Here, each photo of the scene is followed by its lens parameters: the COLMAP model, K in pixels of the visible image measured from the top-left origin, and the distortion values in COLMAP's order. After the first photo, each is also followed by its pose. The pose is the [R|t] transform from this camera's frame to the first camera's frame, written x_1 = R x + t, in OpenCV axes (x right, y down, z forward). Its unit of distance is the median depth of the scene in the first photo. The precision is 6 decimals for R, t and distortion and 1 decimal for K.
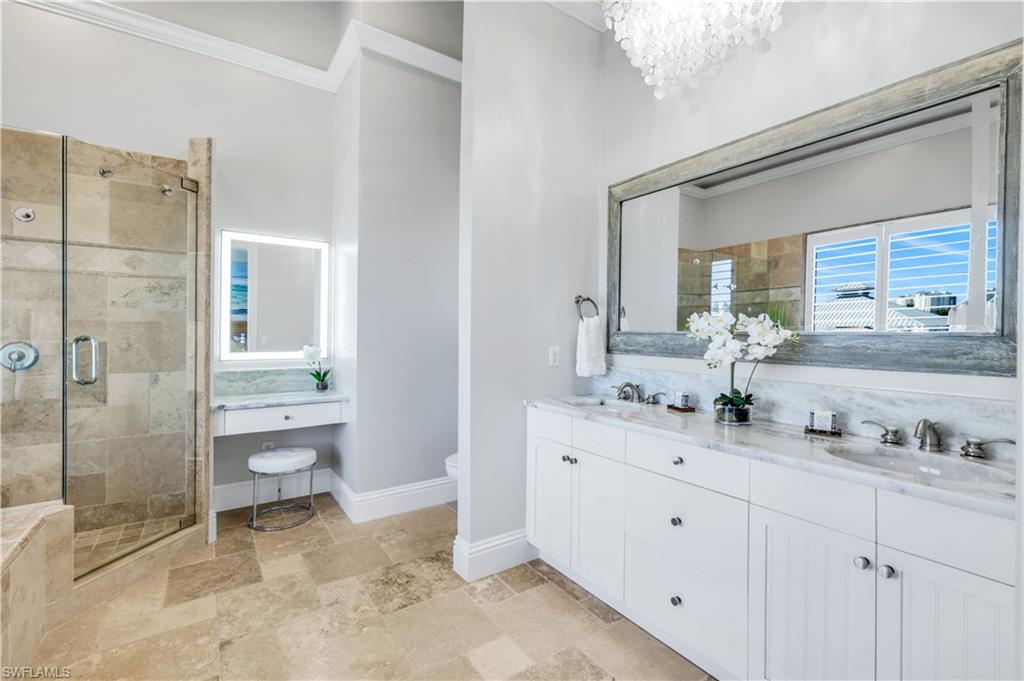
lens RADIAL K [[490.6, 0, 511.4], [0, 490.6, 331.2], [0, 0, 1]] dist [-0.000979, -0.000253]
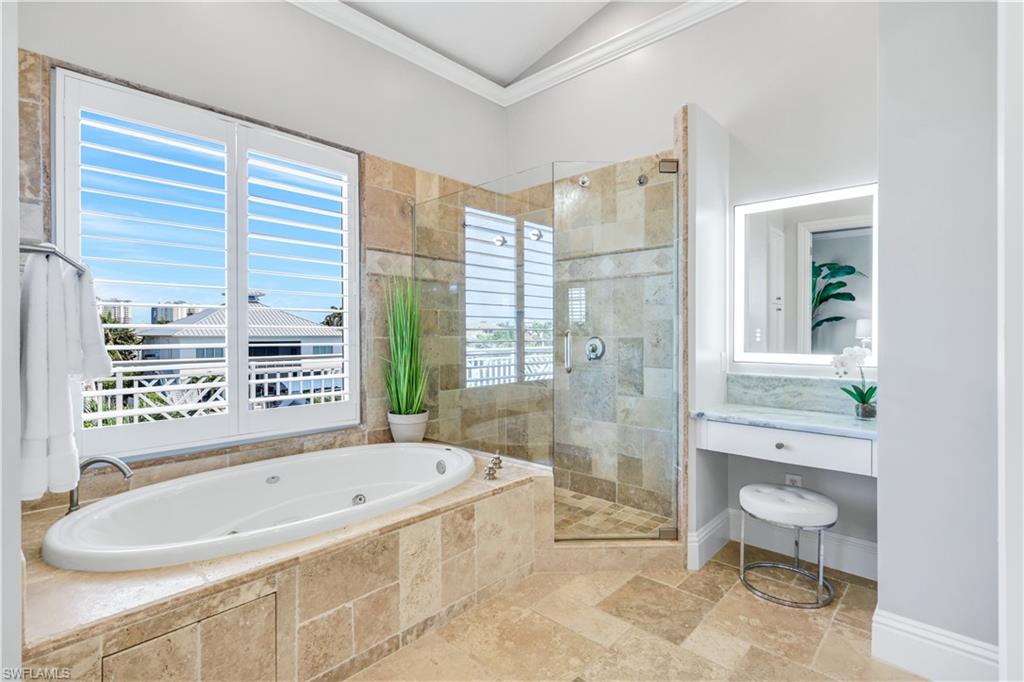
lens RADIAL K [[490.6, 0, 511.4], [0, 490.6, 331.7], [0, 0, 1]] dist [-0.000979, -0.000253]
pose [[0.178362, -0.009679, -0.983917, 0.183684], [0.001946, 0.999953, -0.009484, 0.018026], [0.983963, -0.000223, 0.178373, 0.521870]]
